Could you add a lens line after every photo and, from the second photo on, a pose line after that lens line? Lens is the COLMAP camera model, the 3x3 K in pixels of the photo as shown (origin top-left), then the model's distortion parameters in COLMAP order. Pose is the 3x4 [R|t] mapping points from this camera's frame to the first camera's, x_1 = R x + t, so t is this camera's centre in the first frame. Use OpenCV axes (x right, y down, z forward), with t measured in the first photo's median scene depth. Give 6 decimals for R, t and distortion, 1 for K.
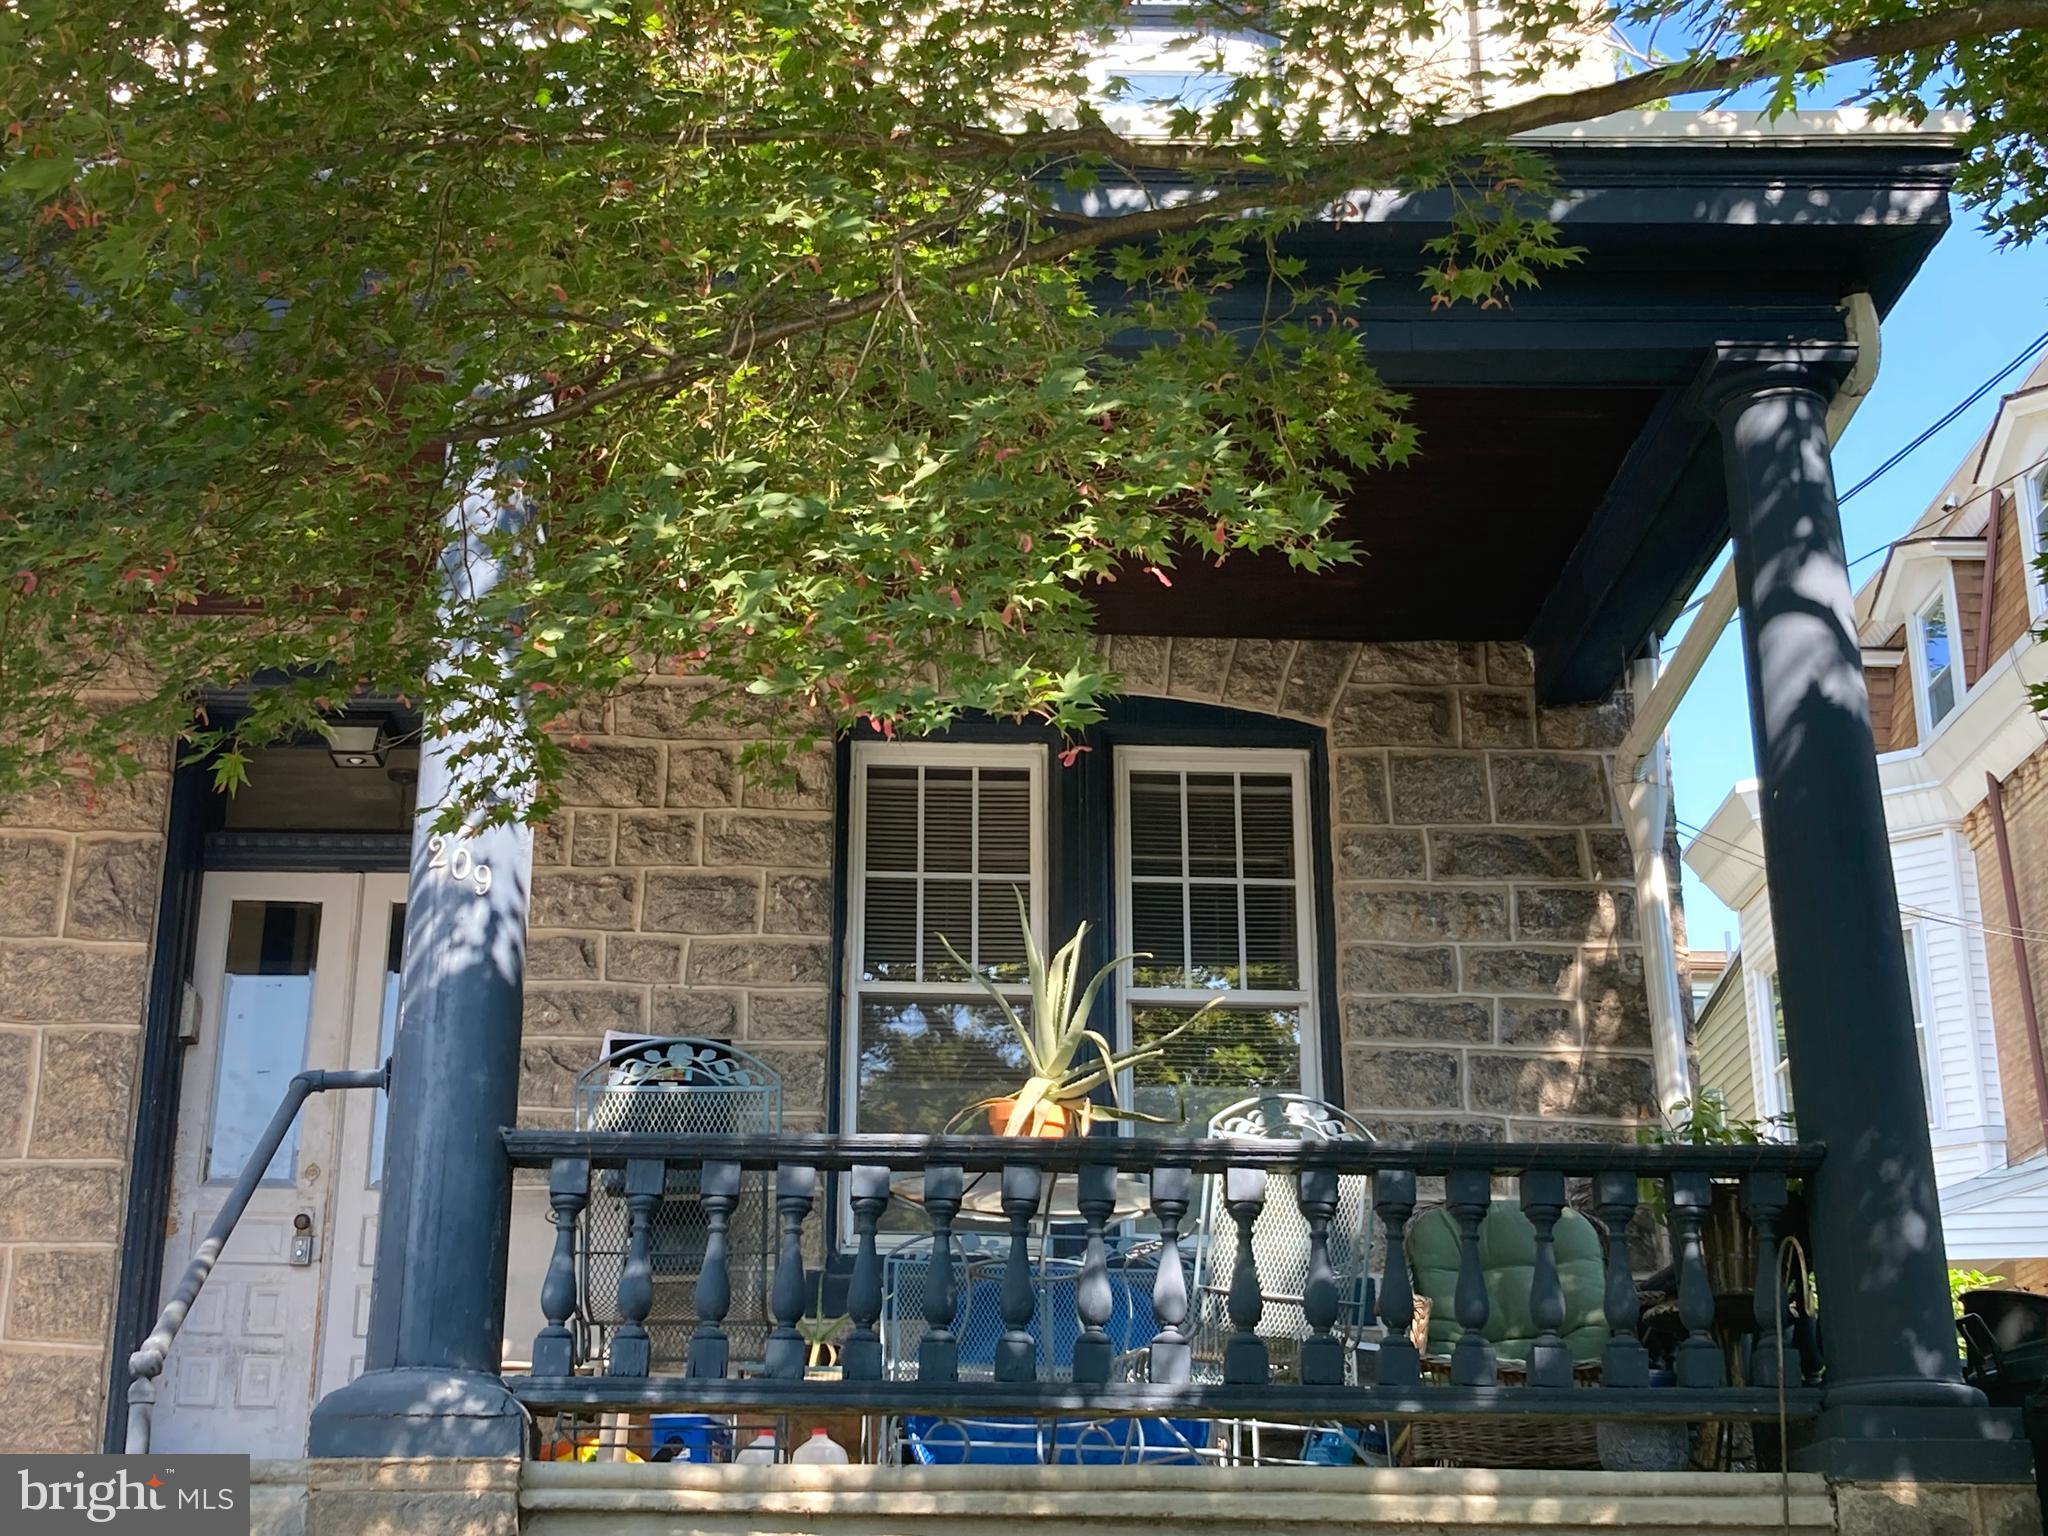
lens RADIAL K [[3049.6, 0, 1024.0], [0, 3049.6, 768.0], [0, 0, 1]] dist [-0.014165, -0.701246]
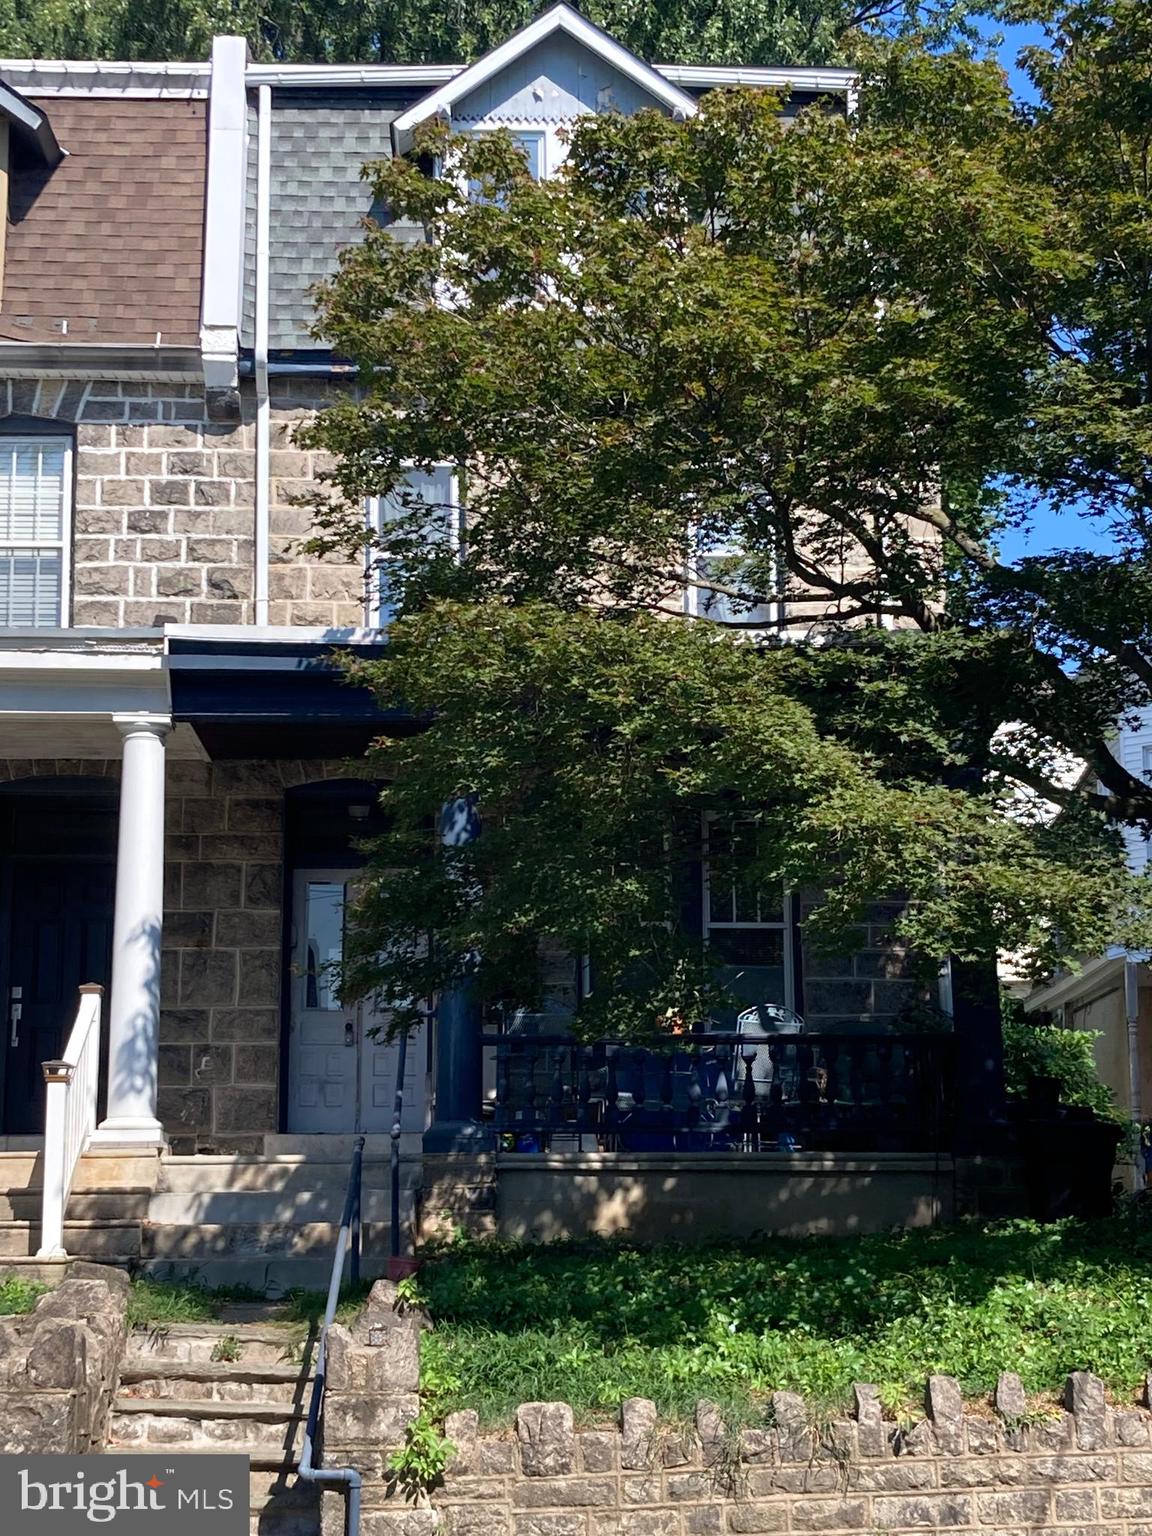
lens RADIAL K [[2648.1, 0, 576.0], [0, 2648.1, 768.0], [0, 0, 1]] dist [-0.557840, -0.021147]
pose [[0.999892, -0.000161, -0.014667, -0.048016], [0.002191, 0.990360, 0.138504, -0.438389], [0.014504, -0.138521, 0.990253, -1.292481]]
